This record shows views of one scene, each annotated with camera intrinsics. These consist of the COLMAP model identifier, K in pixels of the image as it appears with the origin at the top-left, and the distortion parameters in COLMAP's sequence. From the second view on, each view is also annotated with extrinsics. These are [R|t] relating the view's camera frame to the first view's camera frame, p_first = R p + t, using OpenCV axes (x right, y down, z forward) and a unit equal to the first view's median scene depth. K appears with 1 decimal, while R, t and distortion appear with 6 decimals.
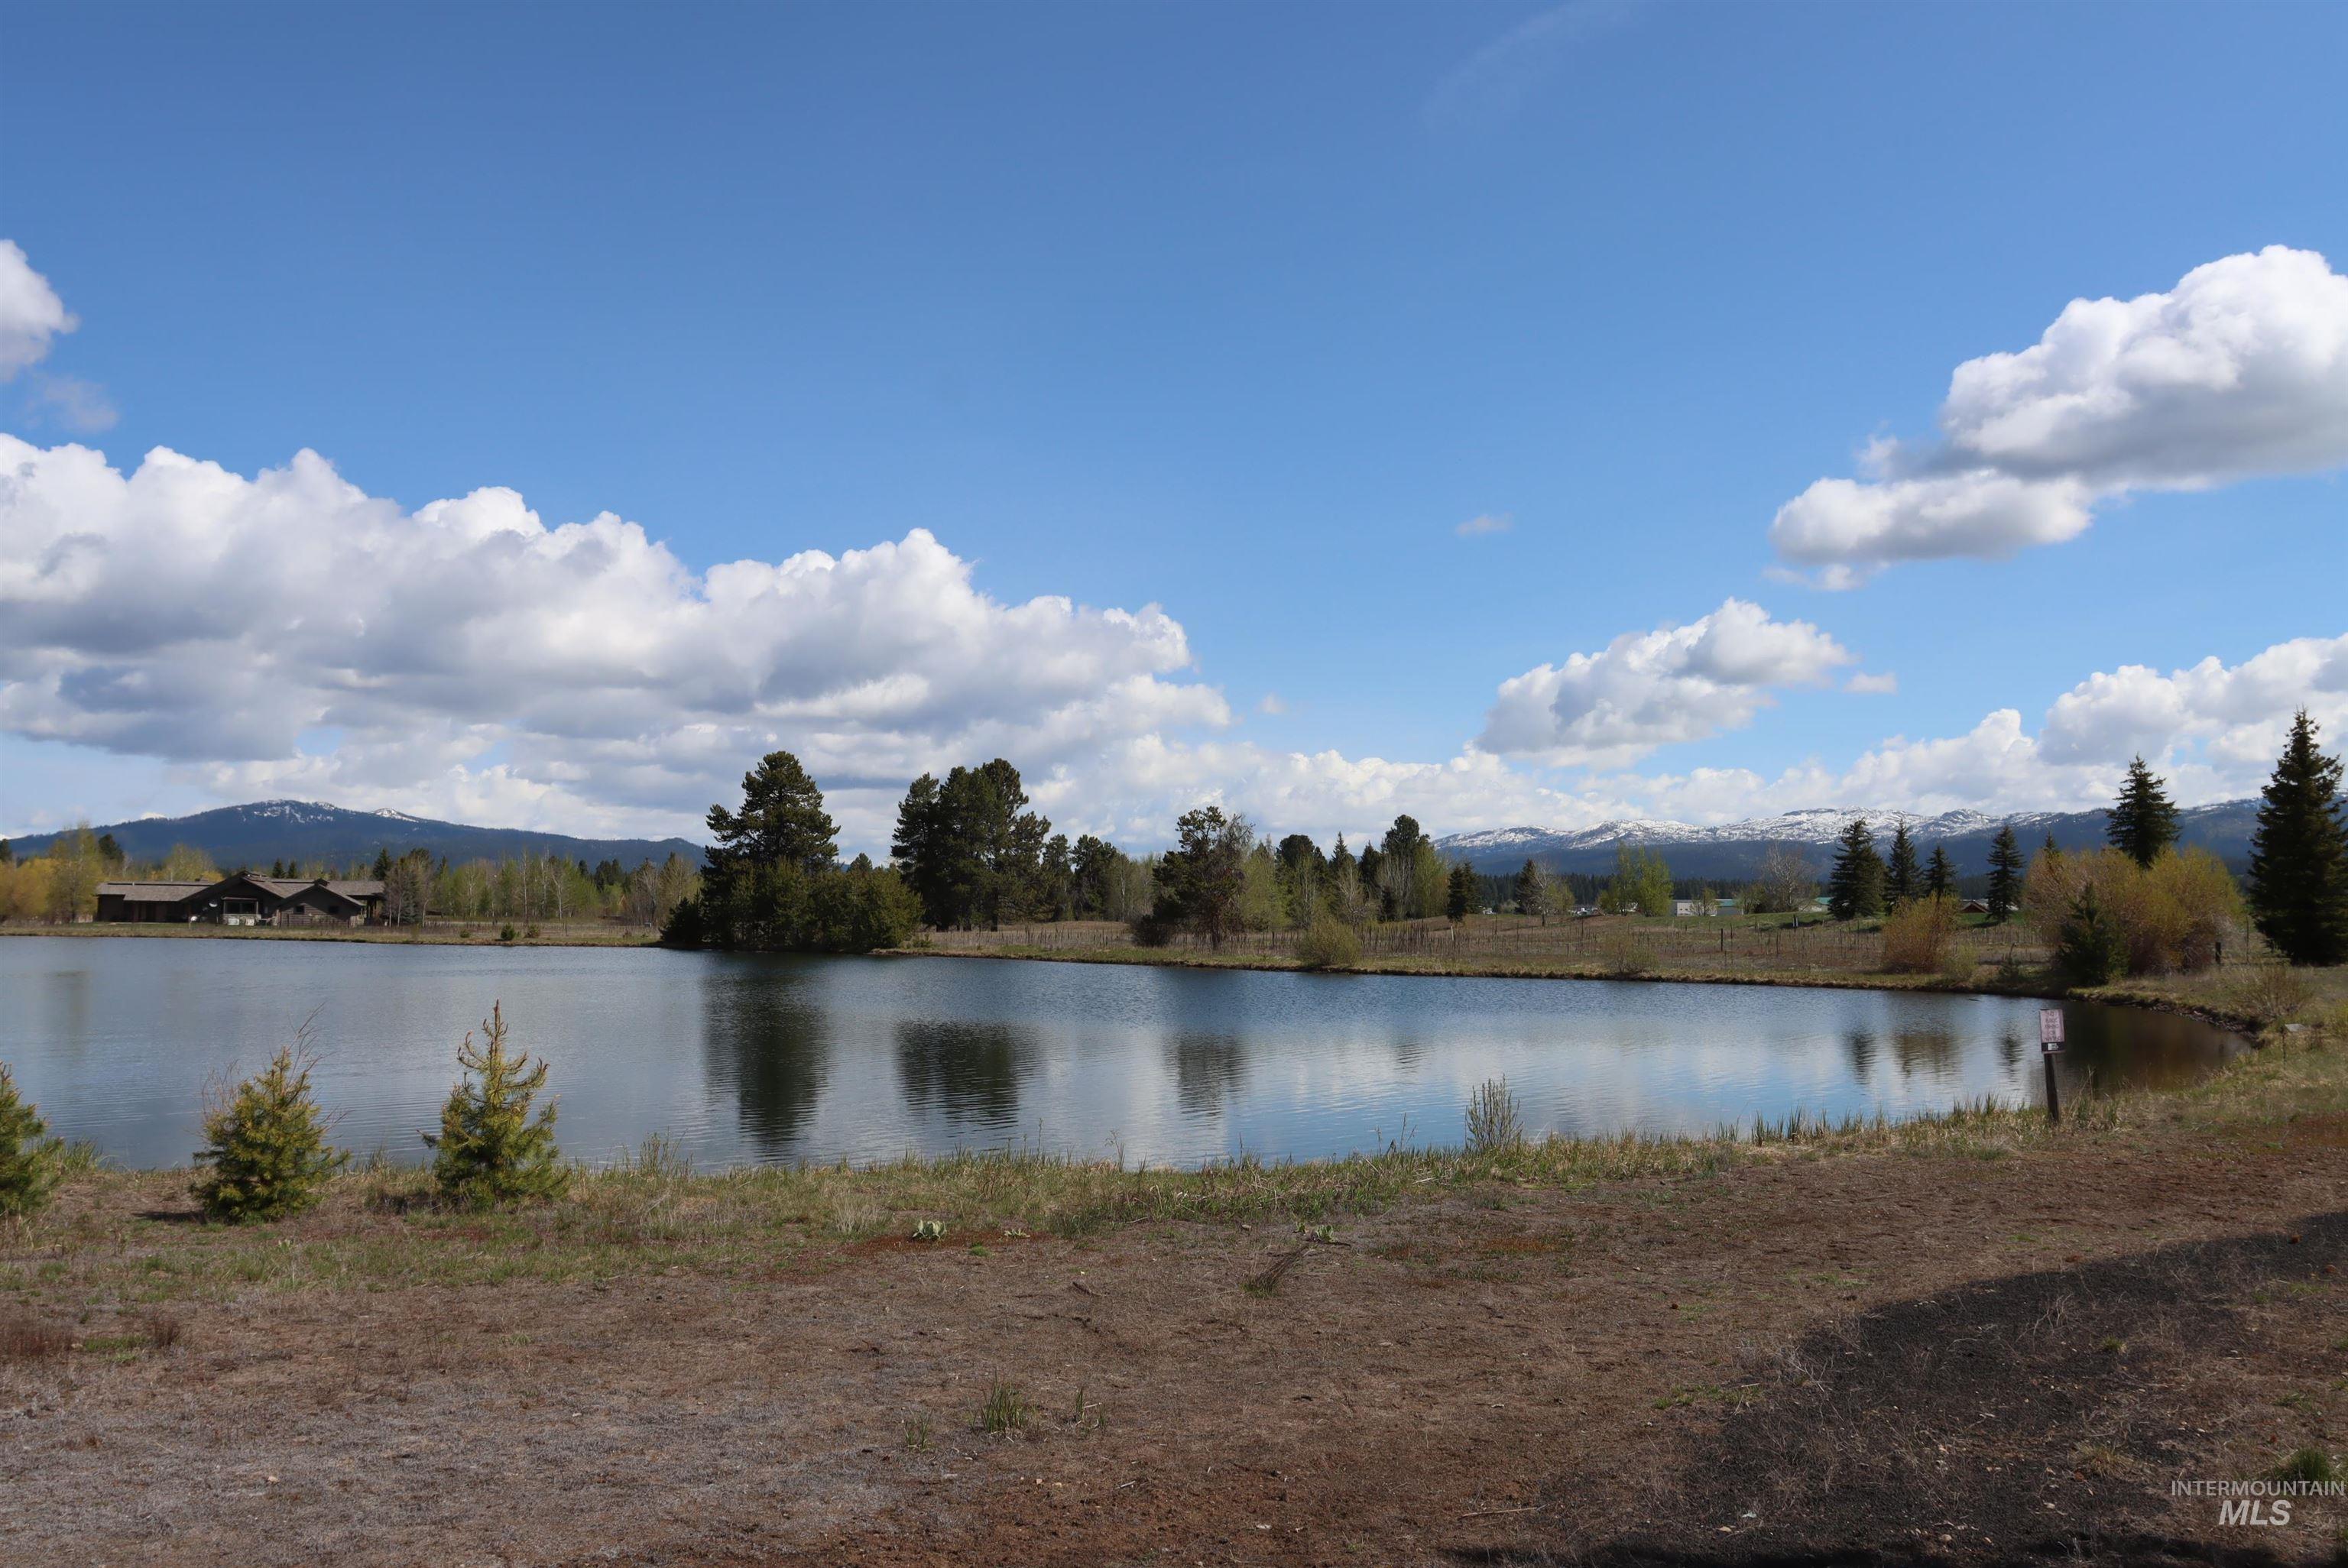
lens RADIAL K [[1955.6, 0, 1174.0], [0, 1955.6, 784.0], [0, 0, 1]] dist [-0.010028, -0.004294]
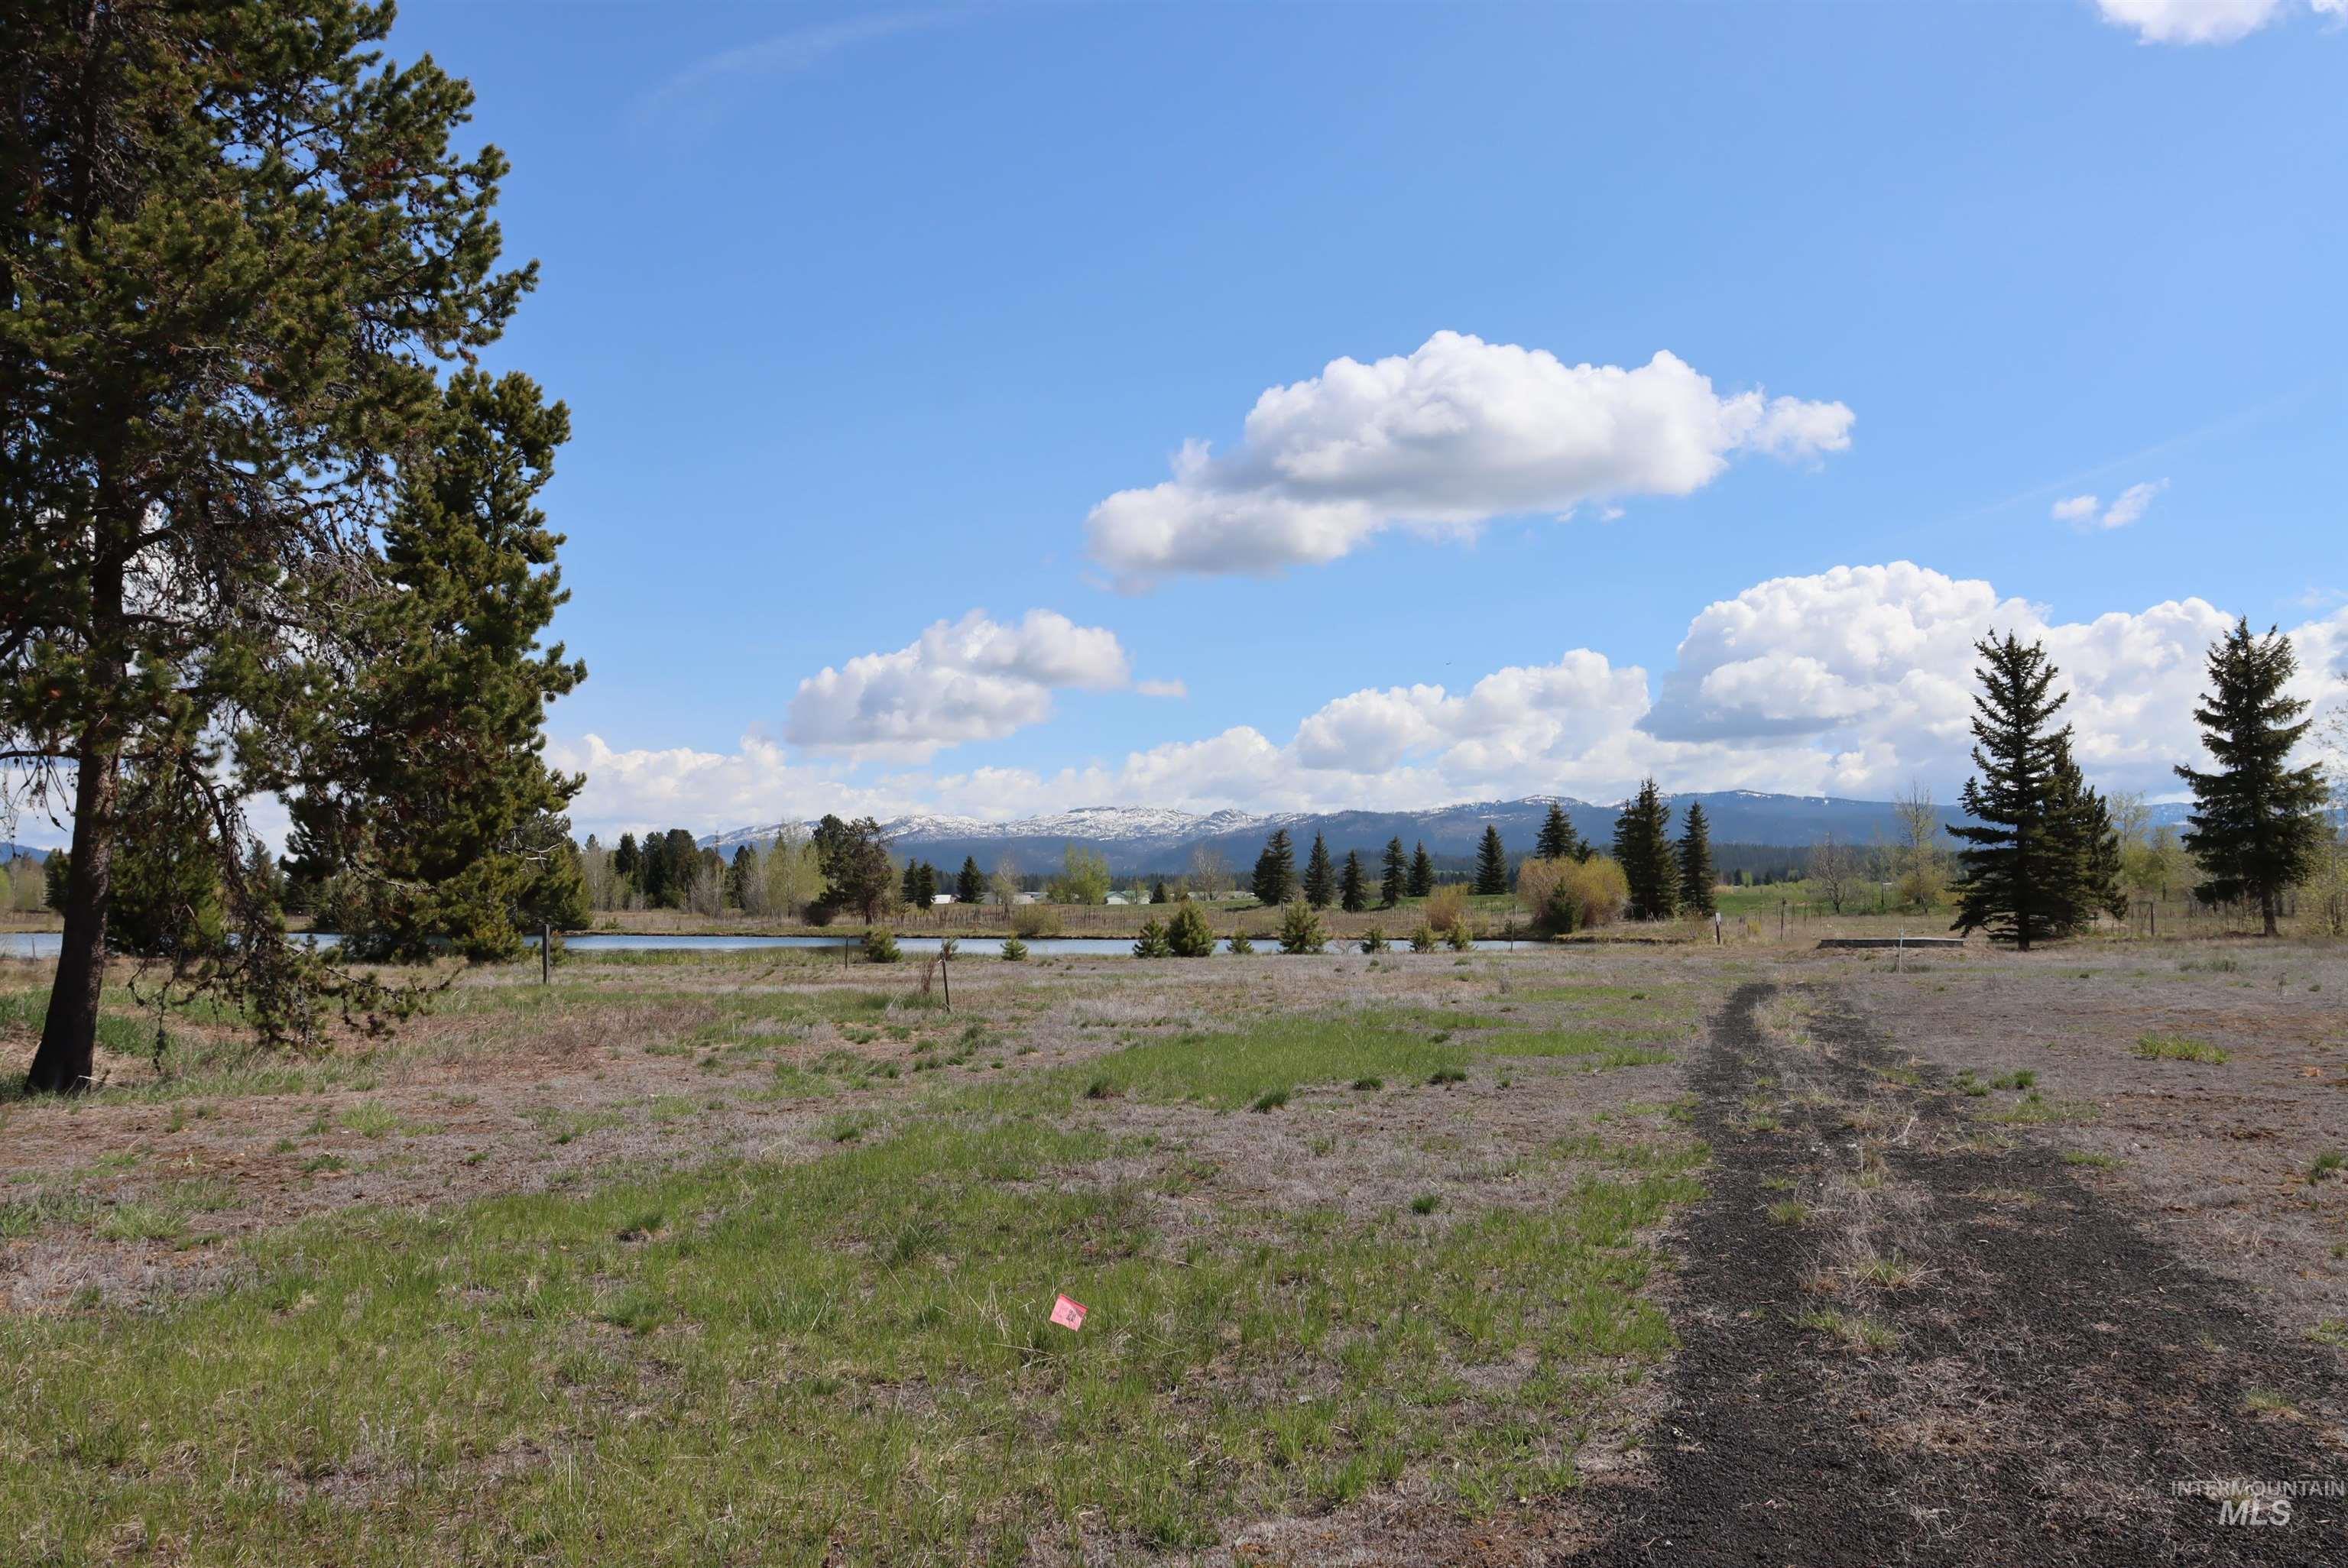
lens RADIAL K [[2120.1, 0, 1174.0], [0, 2120.1, 784.0], [0, 0, 1]] dist [-0.061928, 0.002287]
pose [[0.927687, 0.017922, 0.372928, -0.148594], [-0.020386, 0.999789, 0.002665, -0.008418], [-0.372802, -0.010075, 0.927856, -0.171442]]
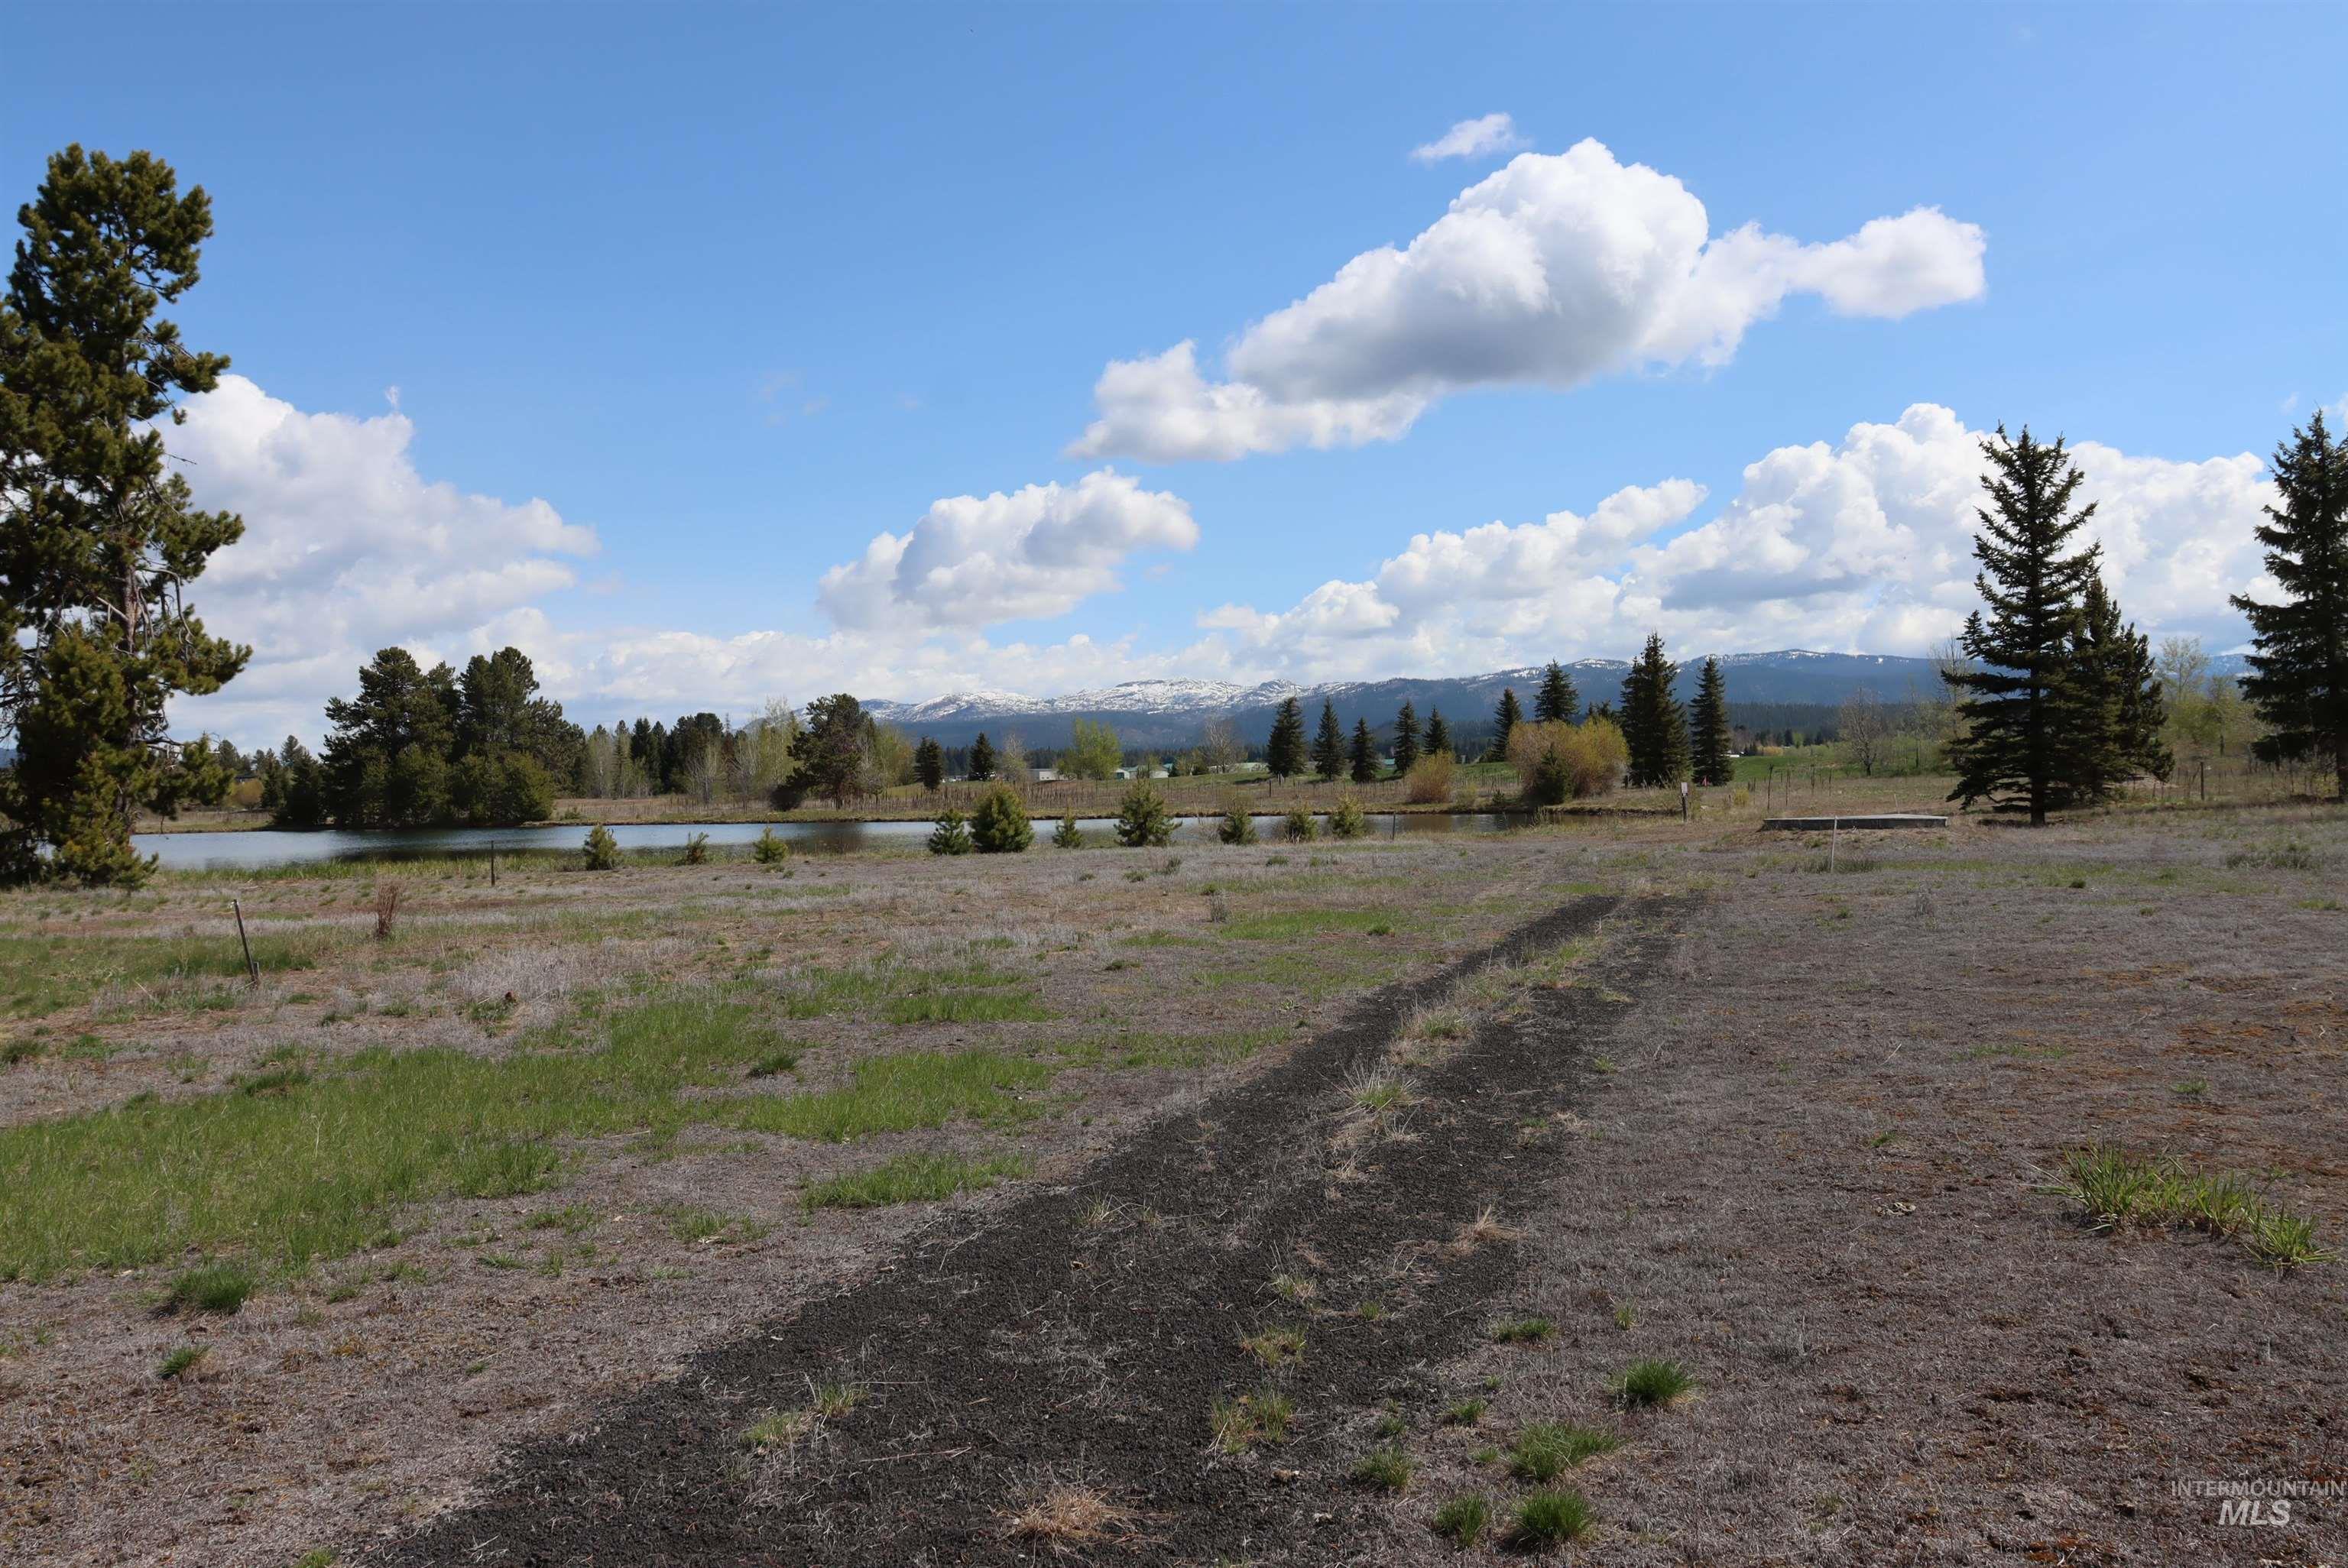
lens RADIAL K [[2088.7, 0, 1172.5], [0, 2088.7, 834.1], [0, 0, 1]] dist [-0.093068, 0.069505]
pose [[0.939155, -0.033005, 0.341903, -0.108528], [0.003227, 0.996177, 0.087301, -0.006732], [-0.343477, -0.080886, 0.935671, -0.135672]]
